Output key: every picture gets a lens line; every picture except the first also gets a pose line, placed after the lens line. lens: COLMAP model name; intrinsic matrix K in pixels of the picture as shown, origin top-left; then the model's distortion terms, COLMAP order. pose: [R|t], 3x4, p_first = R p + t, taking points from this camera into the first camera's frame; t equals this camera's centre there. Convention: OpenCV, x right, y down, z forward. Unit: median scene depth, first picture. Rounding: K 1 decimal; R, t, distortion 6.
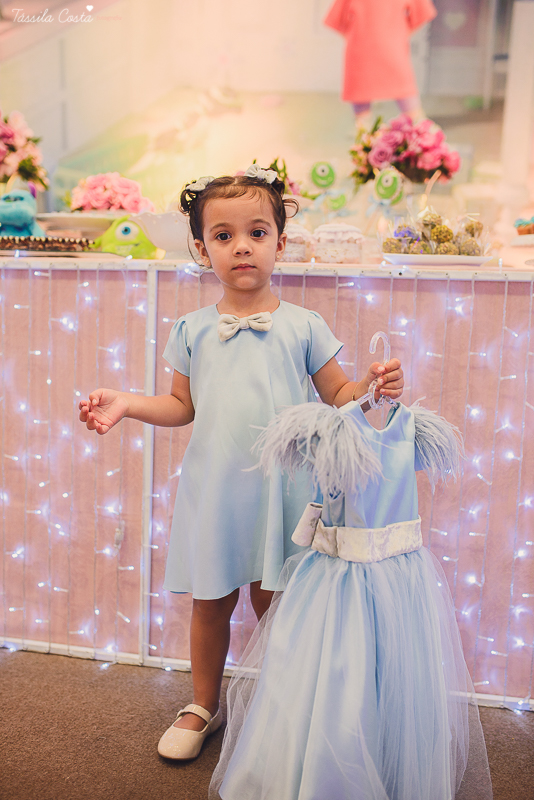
lens RADIAL K [[779.3, 0, 267.0], [0, 779.3, 400.0], [0, 0, 1]] dist [-0.069316, 0.116719]
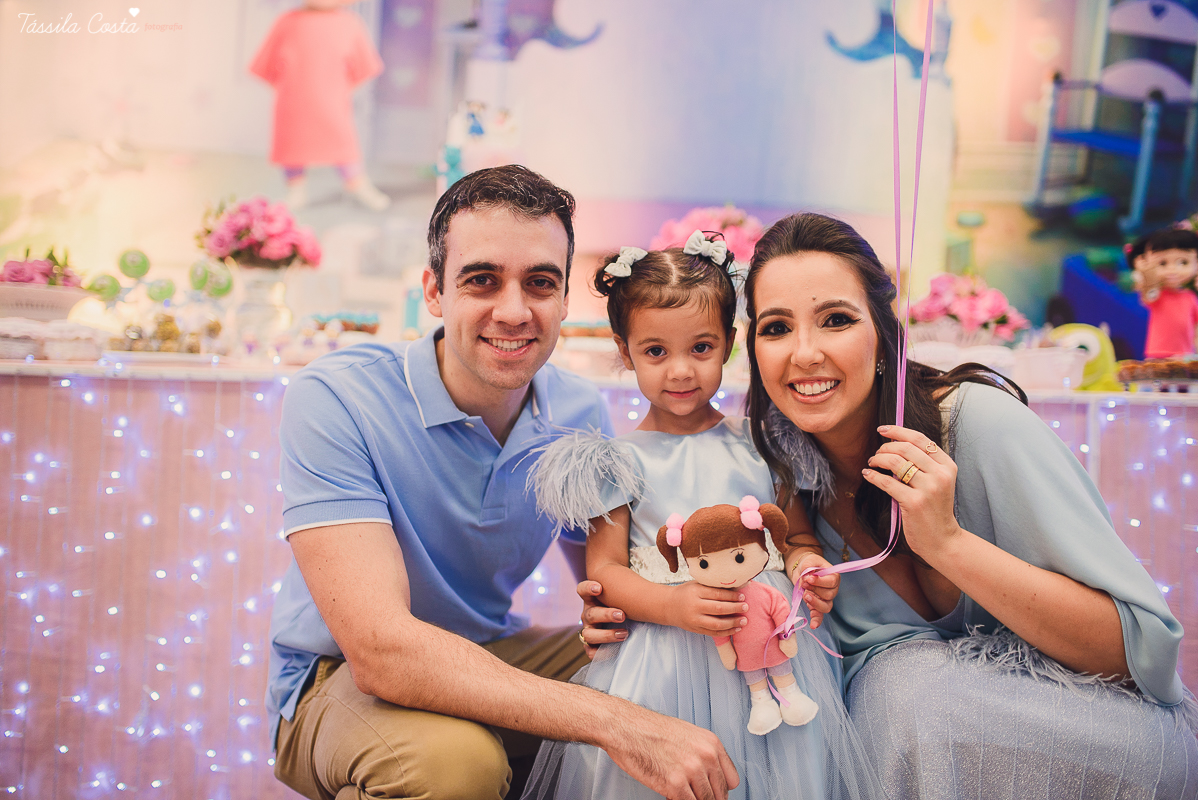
lens RADIAL K [[1167.0, 0, 599.0], [0, 1167.0, 400.0], [0, 0, 1]] dist [-0.069316, 0.116719]
pose [[0.979038, -0.000796, 0.203678, 0.293092], [0.029398, 0.990074, -0.137438, 0.056180], [-0.201546, 0.140544, 0.969343, -0.333898]]
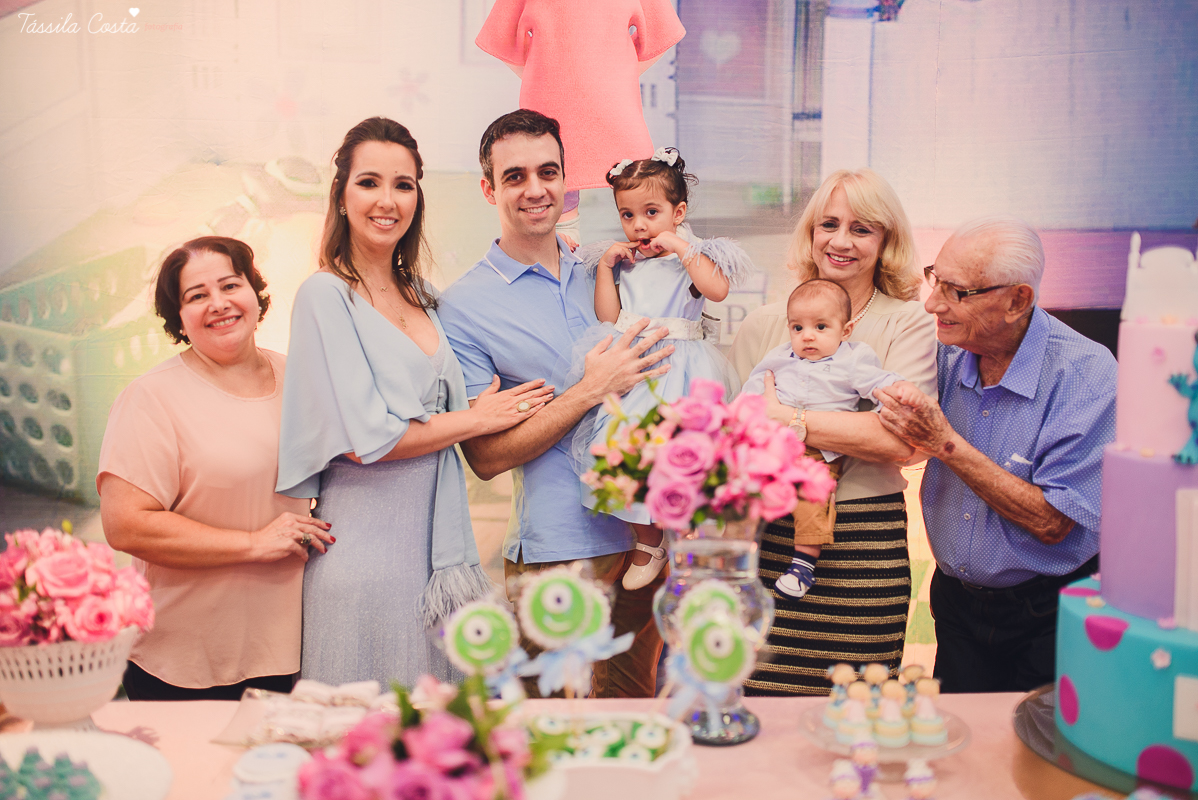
lens RADIAL K [[1152.1, 0, 599.0], [0, 1152.1, 400.0], [0, 0, 1]] dist [-0.070709, 0.109762]
pose [[0.979080, -0.057927, 0.195054, -0.020020], [0.061606, 0.998018, -0.012844, -0.358741], [-0.193923, 0.024592, 0.980708, 0.345668]]
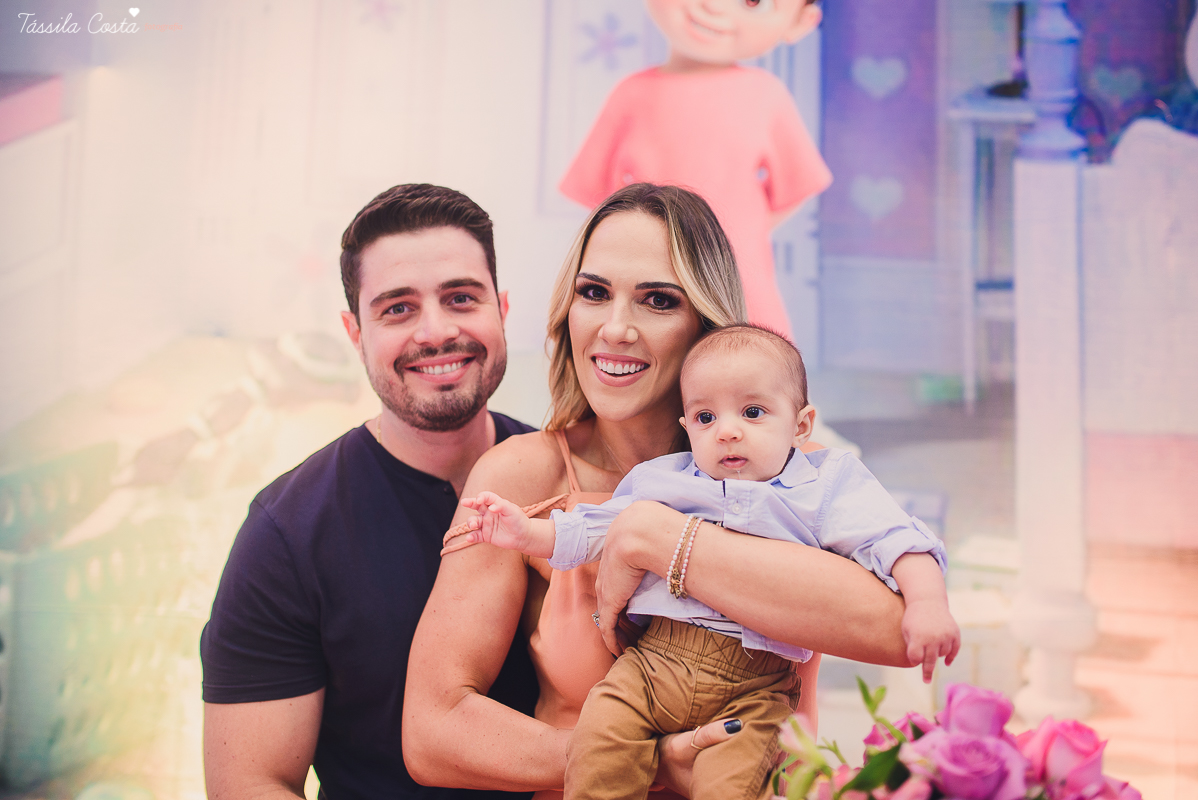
lens RADIAL K [[1167.0, 0, 599.0], [0, 1167.0, 400.0], [0, 0, 1]] dist [-0.069316, 0.116719]
pose [[0.990410, -0.003909, 0.138104, 0.012018], [0.032483, 0.978168, -0.205260, -0.394007], [-0.134287, 0.207777, 0.968915, 0.658330]]
